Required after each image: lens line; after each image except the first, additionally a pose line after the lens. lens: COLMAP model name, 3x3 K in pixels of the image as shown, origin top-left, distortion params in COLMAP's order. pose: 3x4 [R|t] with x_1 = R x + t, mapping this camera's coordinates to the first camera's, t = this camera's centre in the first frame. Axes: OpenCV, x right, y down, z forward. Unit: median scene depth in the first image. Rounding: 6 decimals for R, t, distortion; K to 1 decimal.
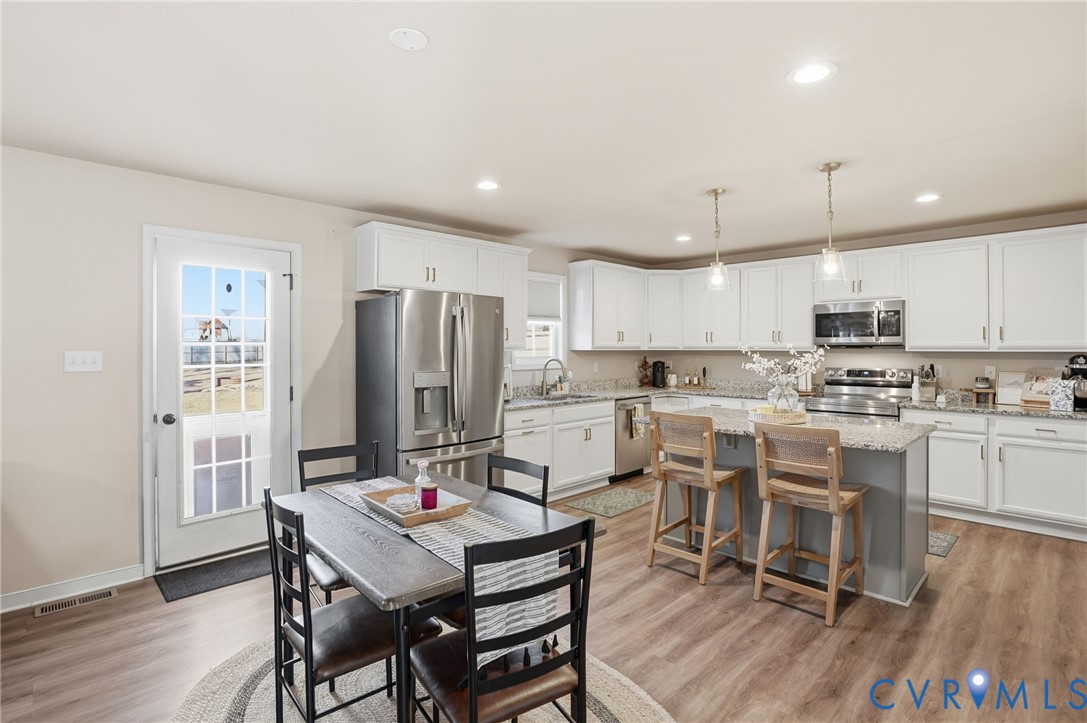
lens RADIAL K [[524.8, 0, 544.5], [0, 524.8, 347.8], [0, 0, 1]] dist [-0.017094, 0.000603]
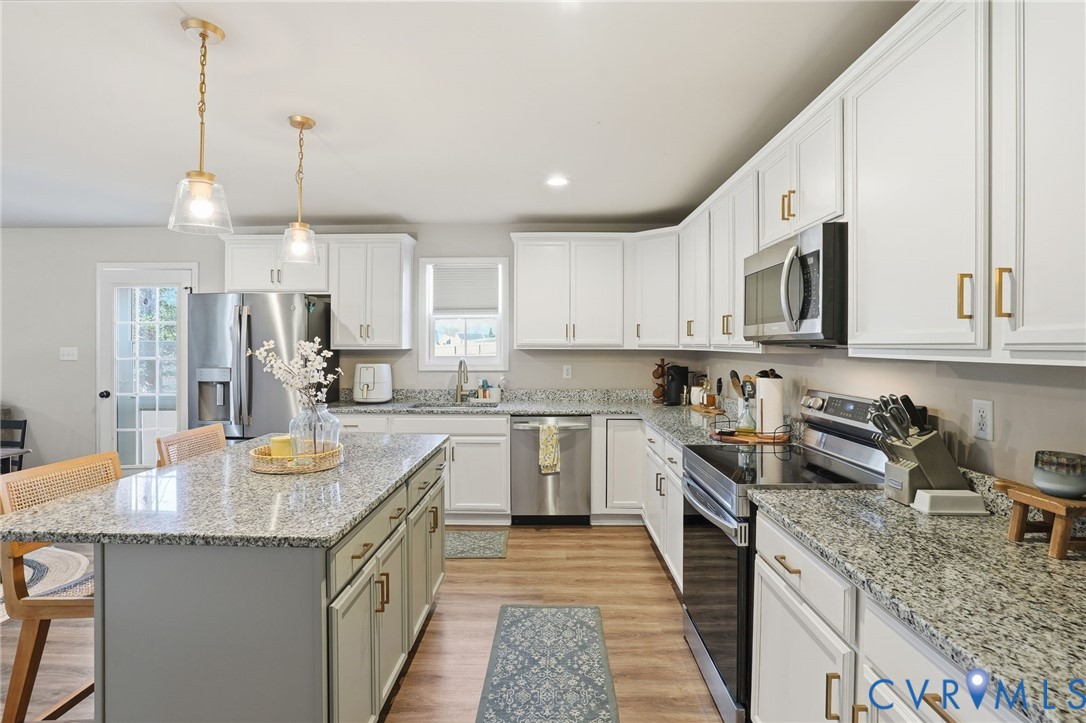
lens RADIAL K [[524.4, 0, 544.0], [0, 524.4, 347.8], [0, 0, 1]] dist [-0.017094, 0.000603]
pose [[0.713624, 0.004912, -0.700512, 0.755413], [-0.001215, 0.999983, 0.005774, -0.002131], [0.700528, -0.003269, 0.713618, 0.536775]]
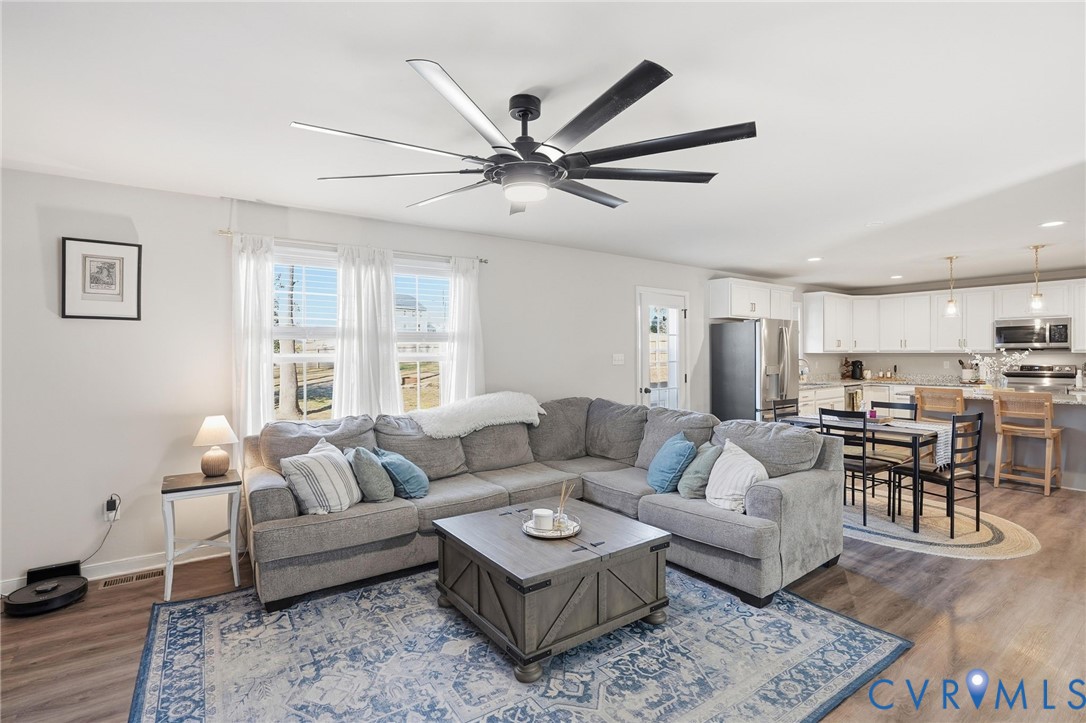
lens RADIAL K [[504.6, 0, 537.0], [0, 504.6, 356.3], [0, 0, 1]] dist [-0.045192, 0.016296]
pose [[0.986407, -0.003563, -0.164282, -0.532002], [0.004819, 0.999962, 0.007246, 0.000125], [0.164250, -0.007939, 0.986387, -0.570242]]
